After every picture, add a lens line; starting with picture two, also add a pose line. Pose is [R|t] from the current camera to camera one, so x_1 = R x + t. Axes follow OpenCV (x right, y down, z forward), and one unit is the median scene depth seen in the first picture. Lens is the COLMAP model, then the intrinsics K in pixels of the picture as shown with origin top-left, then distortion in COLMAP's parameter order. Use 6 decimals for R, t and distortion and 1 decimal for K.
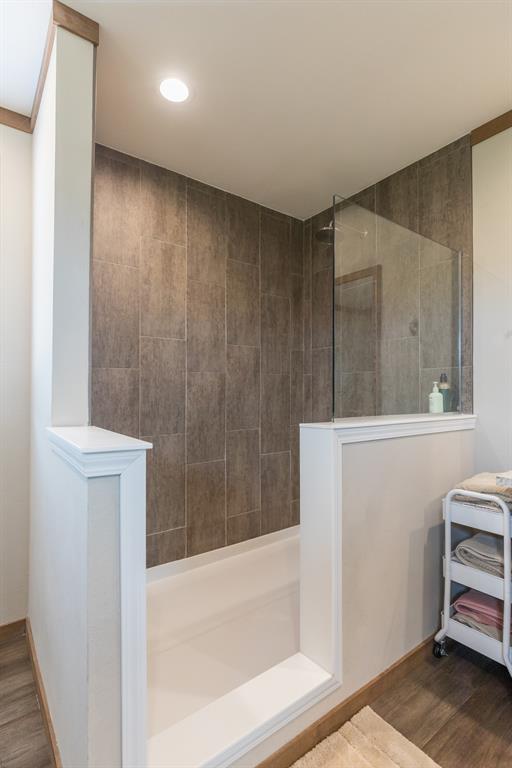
lens RADIAL K [[369.8, 0, 231.6], [0, 369.8, 390.7], [0, 0, 1]] dist [0.000313, -0.001188]
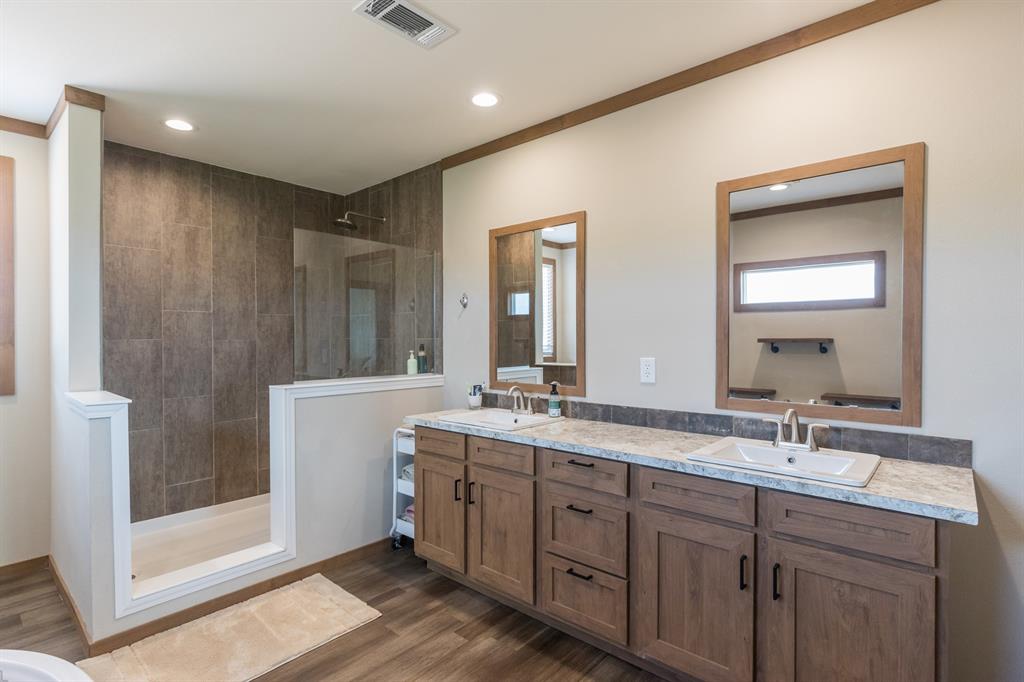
lens RADIAL K [[493.0, 0, 486.6], [0, 493.0, 346.3], [0, 0, 1]] dist [0.000313, -0.001188]
pose [[0.973805, -0.003911, 0.227351, 0.360221], [-0.000507, 0.999812, 0.019371, -0.064283], [-0.227384, -0.018979, 0.973620, -0.669895]]
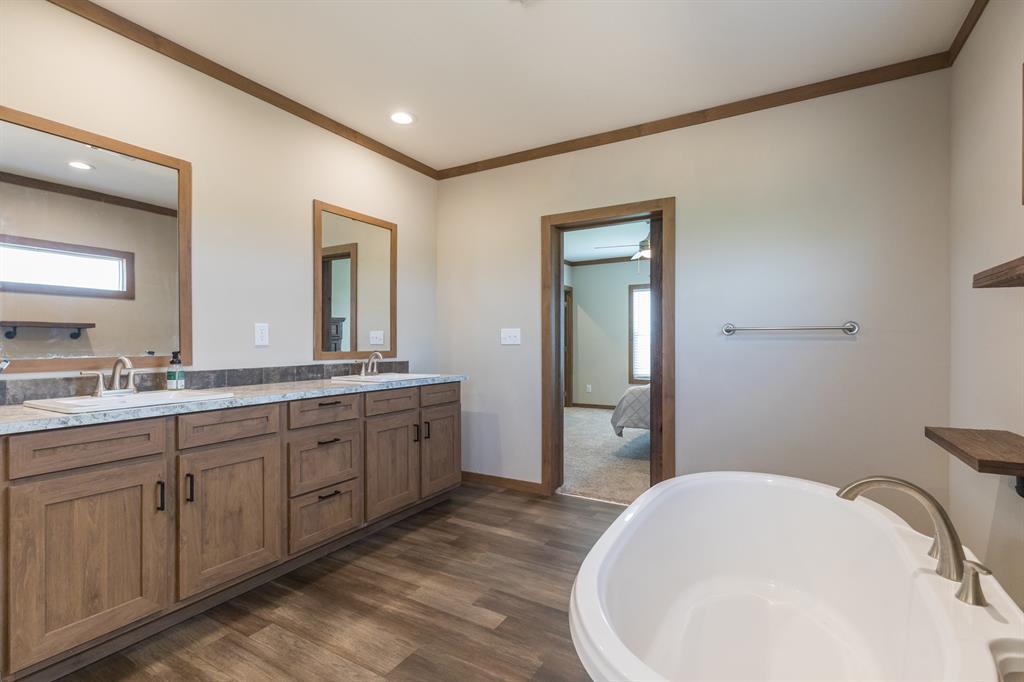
lens RADIAL K [[460.7, 0, 512.6], [0, 460.7, 346.7], [0, 0, 1]] dist [0.006945, -0.002039]
pose [[-0.406884, -0.003052, 0.913475, -0.386770], [0.000590, 0.999993, 0.003604, 0.038797], [-0.913479, 0.002005, -0.406880, 0.222743]]
